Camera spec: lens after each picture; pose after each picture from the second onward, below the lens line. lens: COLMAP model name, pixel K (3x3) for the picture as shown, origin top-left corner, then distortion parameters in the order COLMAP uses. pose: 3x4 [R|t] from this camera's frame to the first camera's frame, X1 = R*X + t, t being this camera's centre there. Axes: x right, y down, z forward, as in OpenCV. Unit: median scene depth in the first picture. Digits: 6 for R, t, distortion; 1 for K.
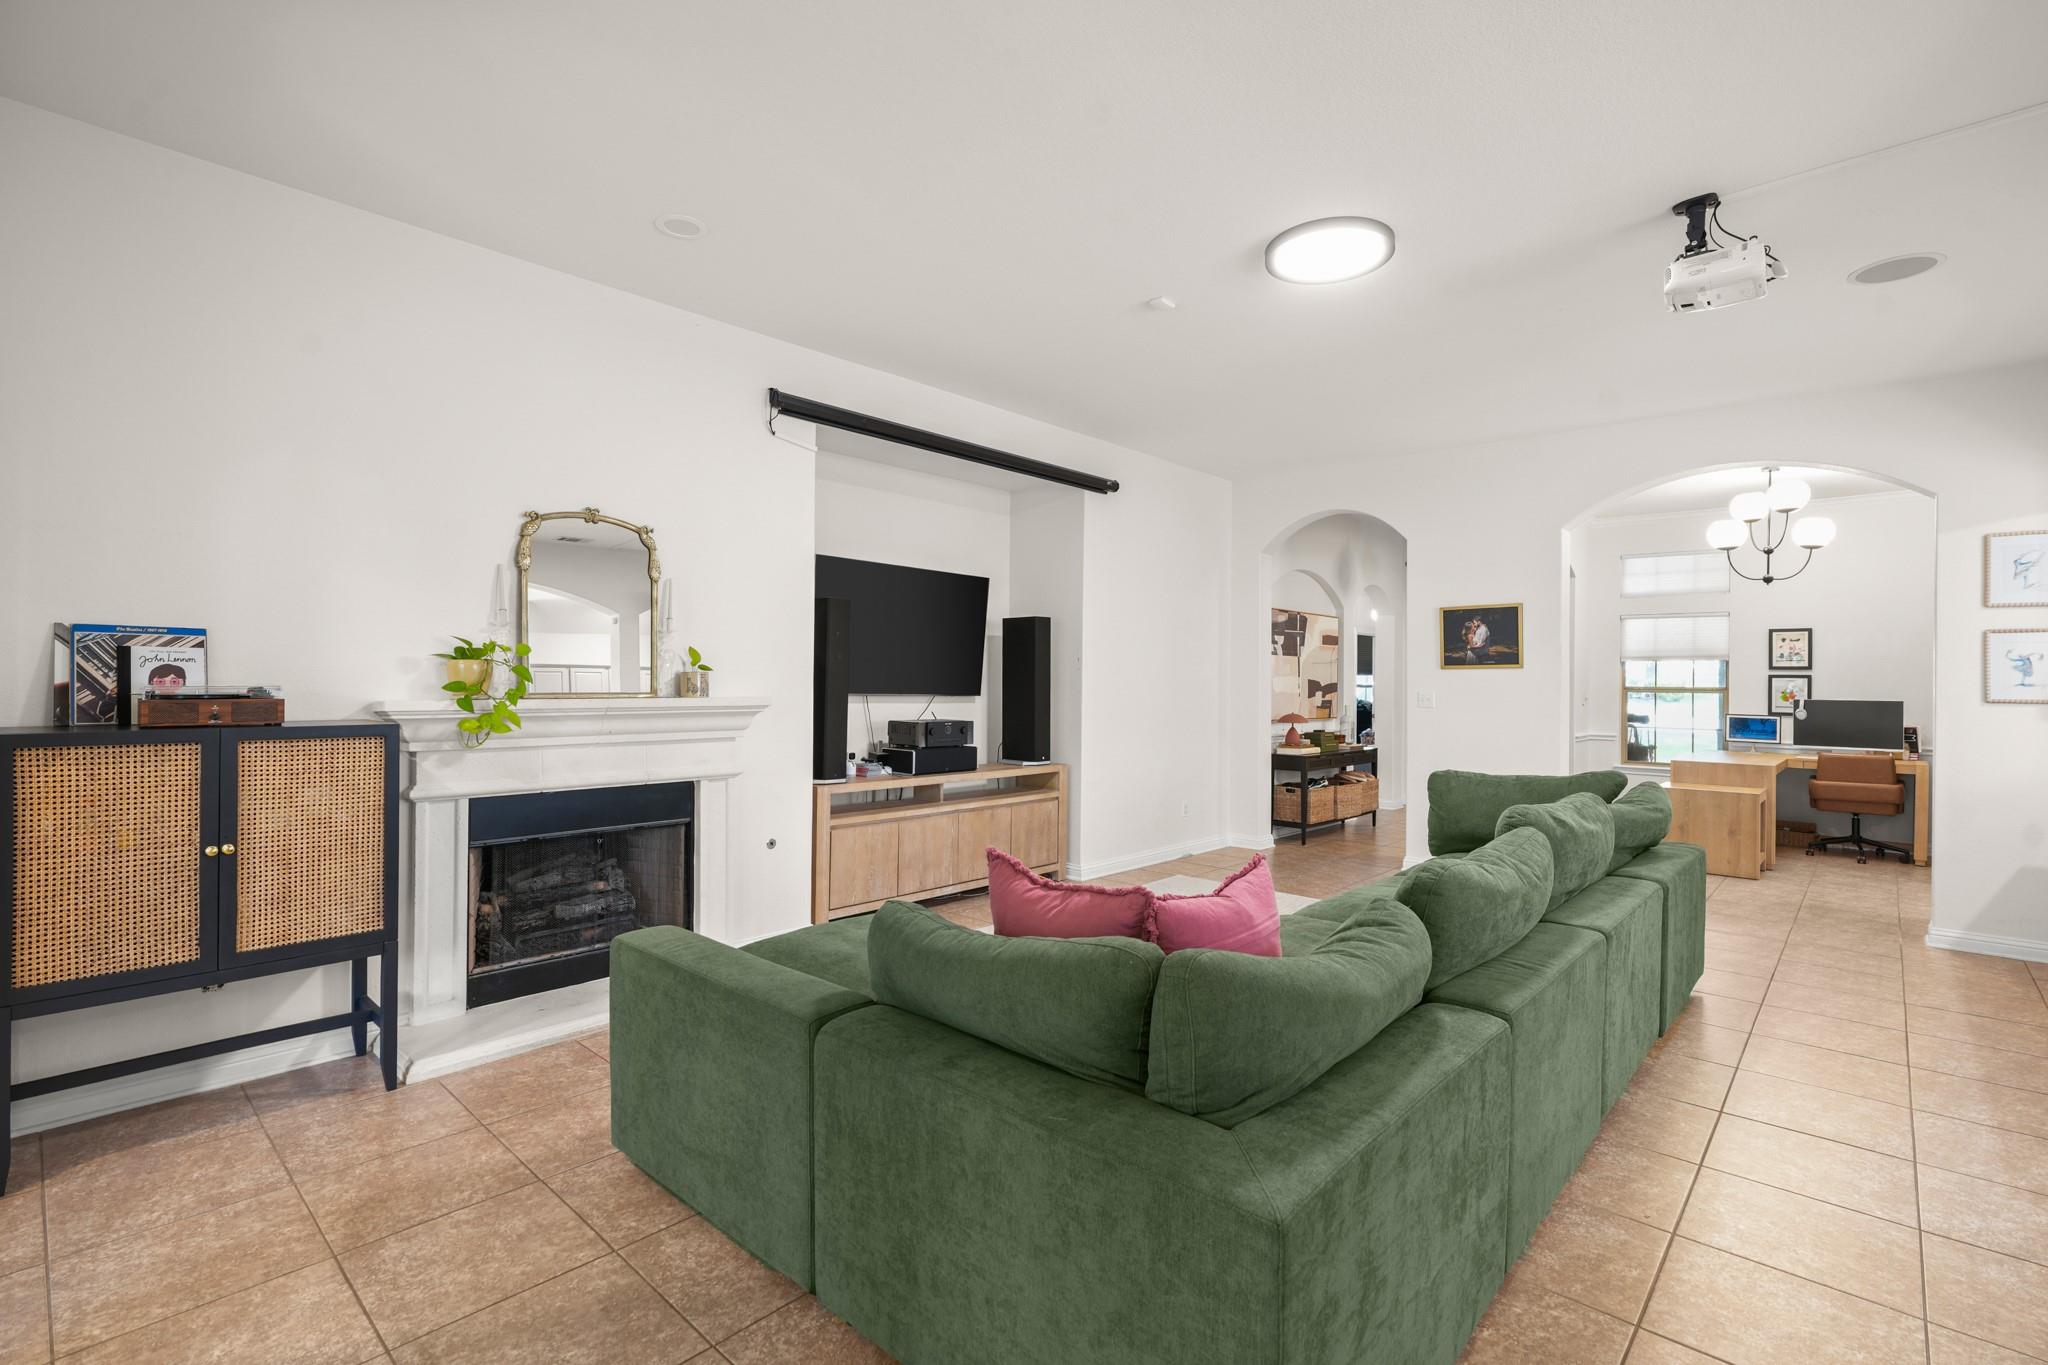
lens RADIAL K [[938.8, 0, 1030.7], [0, 938.8, 674.4], [0, 0, 1]] dist [-0.008385, 0.000720]
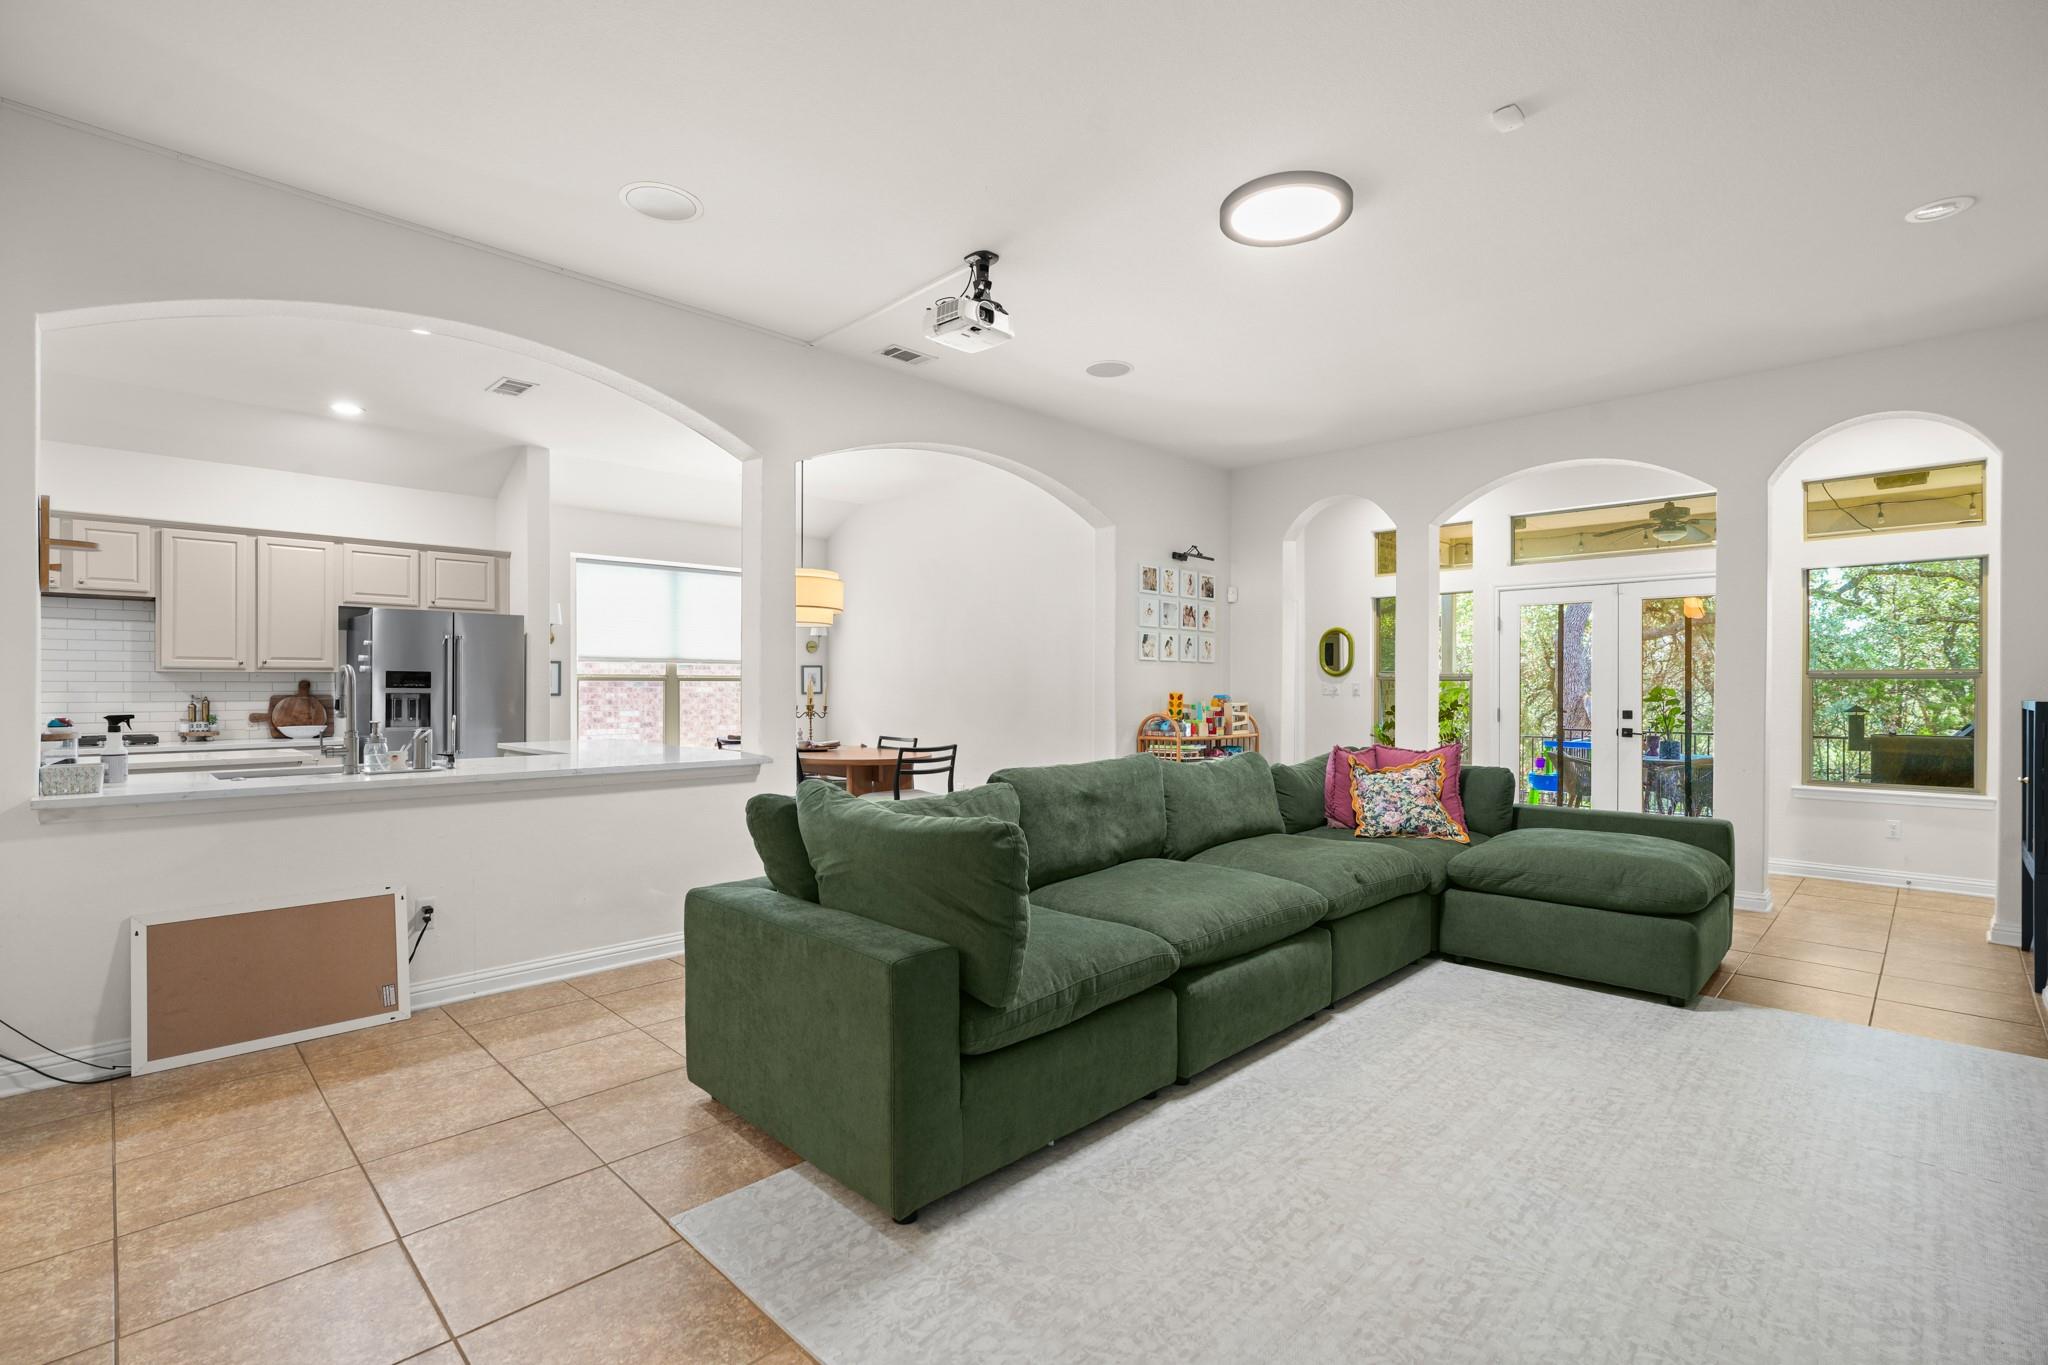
lens RADIAL K [[917.8, 0, 1024.0], [0, 917.8, 682.5], [0, 0, 1]] dist [-0.001404, 0.000179]
pose [[-0.998789, -0.011552, 0.047831, 0.336179], [-0.012008, 0.999885, -0.009243, 0.029265], [-0.047719, -0.009806, -0.998813, 1.222863]]
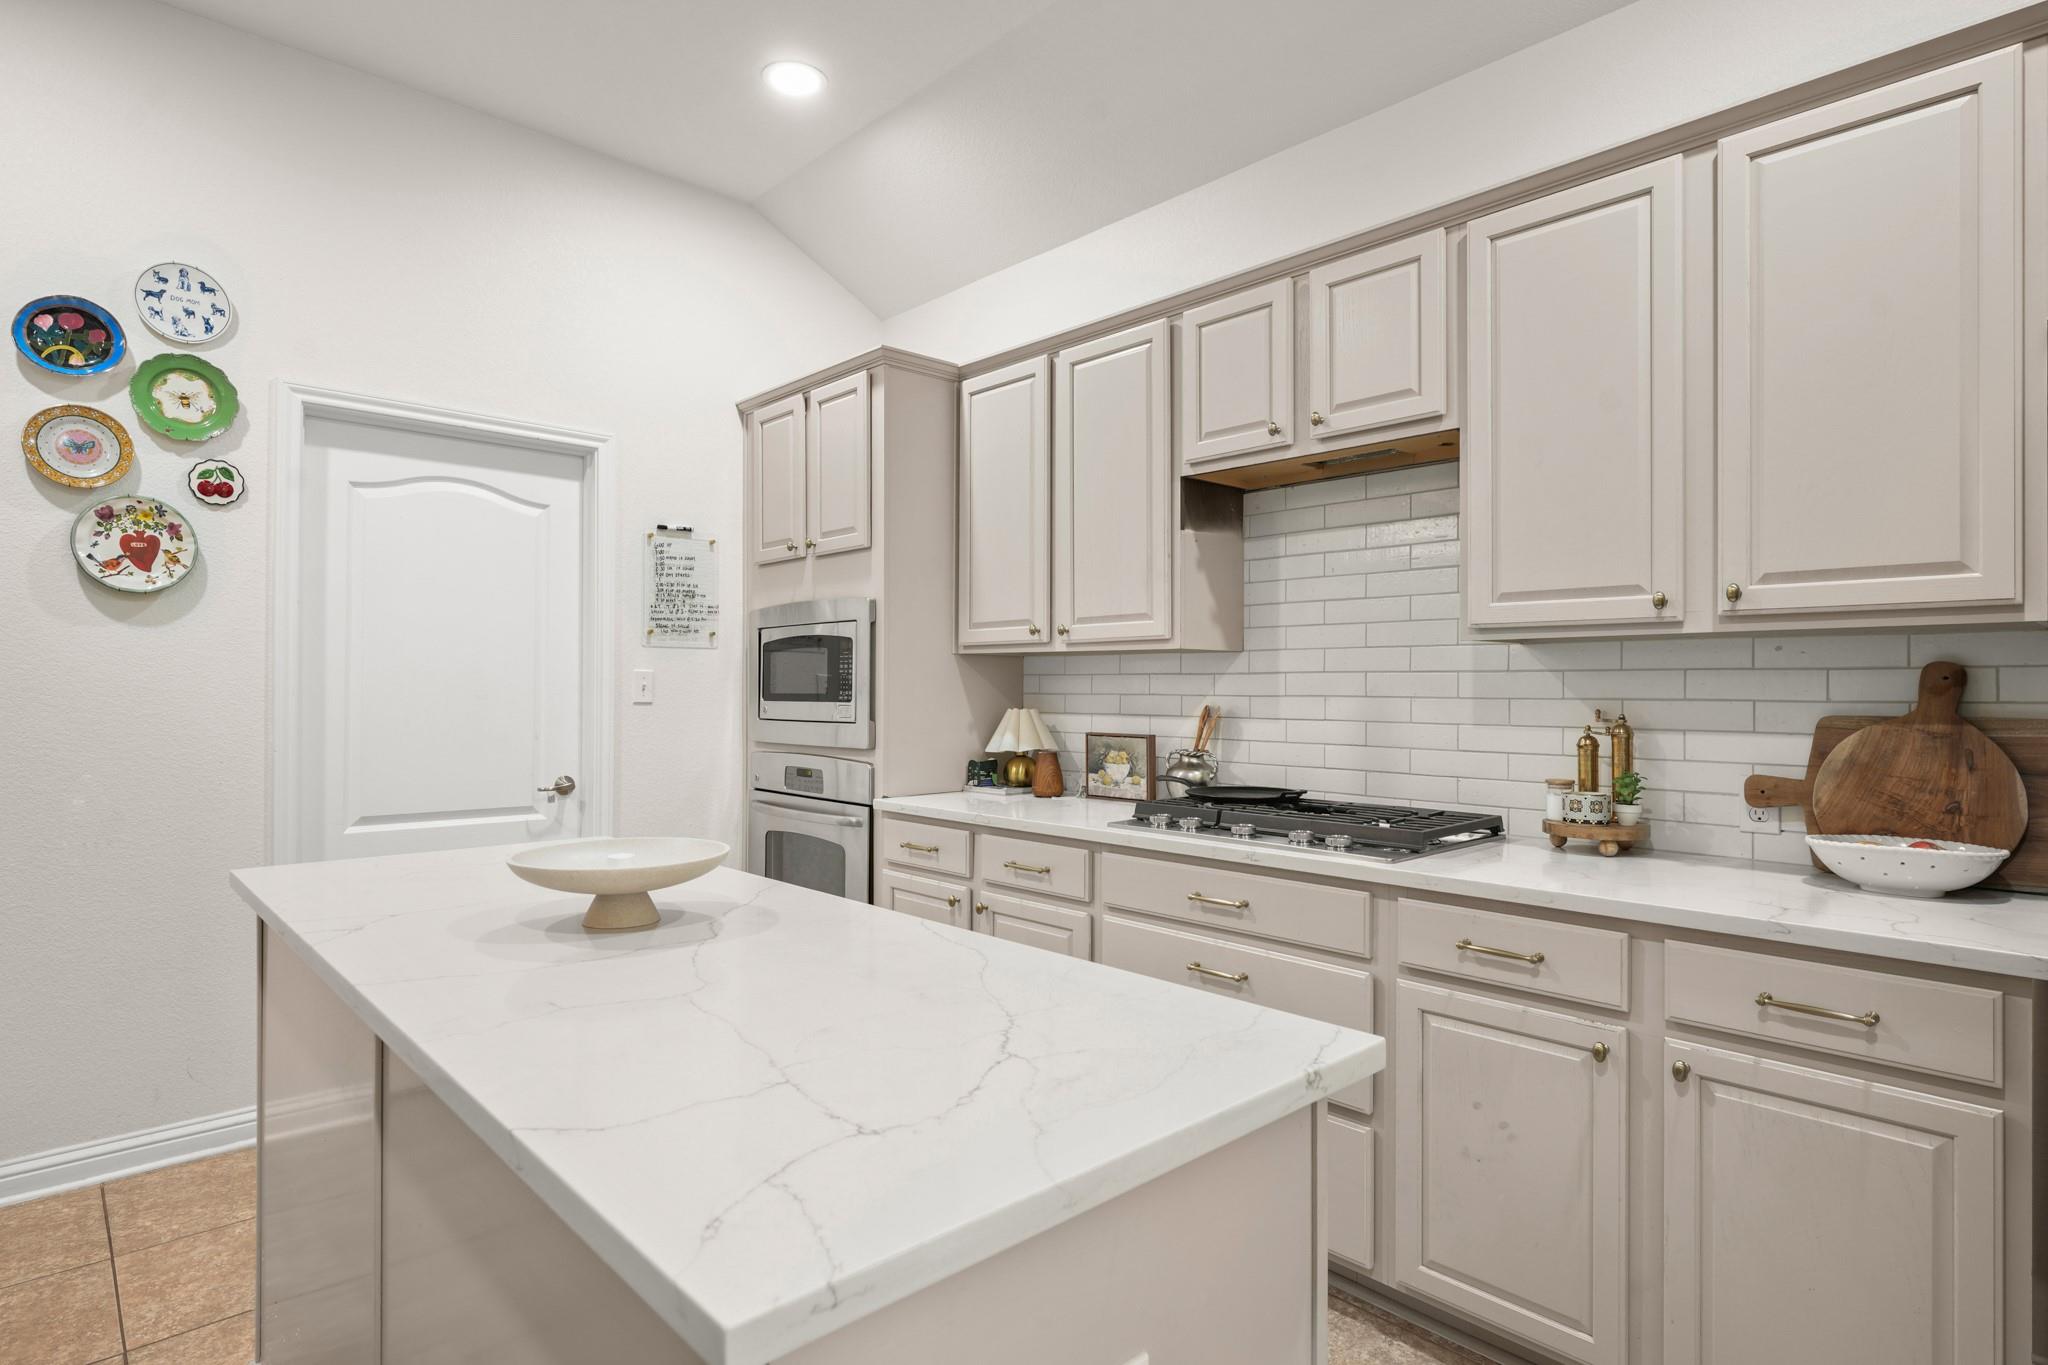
lens RADIAL K [[1066.4, 0, 1027.4], [0, 1066.4, 679.6], [0, 0, 1]] dist [-0.000858, 0.000690]
pose [[0.076844, -0.006832, 0.997020, 0.906516], [-0.006951, 0.999949, 0.007388, 0.032321], [-0.997019, -0.007498, 0.076793, 0.412104]]
